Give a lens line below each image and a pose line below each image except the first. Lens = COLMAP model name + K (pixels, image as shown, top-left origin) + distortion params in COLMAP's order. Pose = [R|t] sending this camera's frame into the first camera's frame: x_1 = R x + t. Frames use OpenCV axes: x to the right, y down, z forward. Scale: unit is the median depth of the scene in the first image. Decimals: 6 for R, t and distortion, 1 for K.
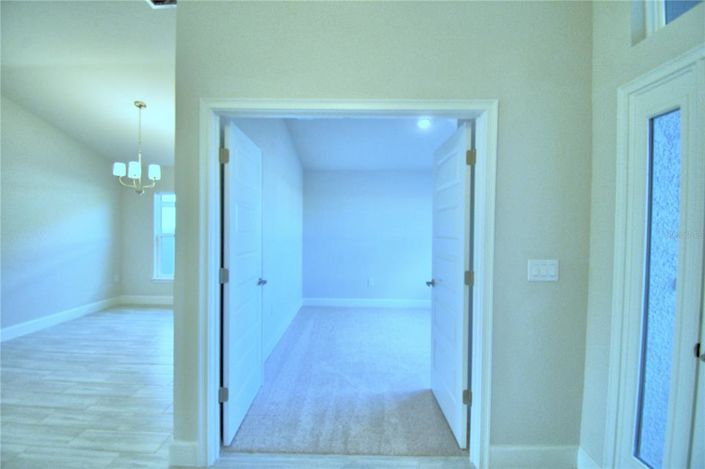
lens RADIAL K [[315.1, 0, 346.6], [0, 315.1, 234.1], [0, 0, 1]] dist [-0.013380, -0.007377]
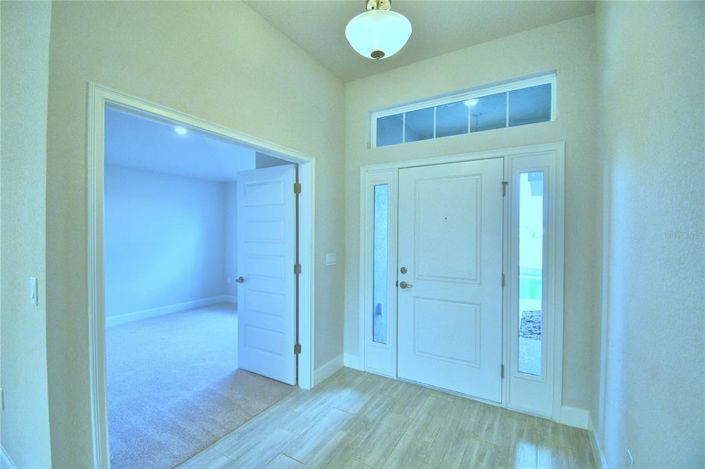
lens RADIAL K [[315.1, 0, 346.2], [0, 315.1, 241.0], [0, 0, 1]] dist [-0.013380, -0.007377]
pose [[0.497134, -0.033713, 0.867018, -0.443560], [0.026479, 0.999369, 0.023677, -0.013016], [-0.867270, 0.011188, 0.497713, 0.022894]]
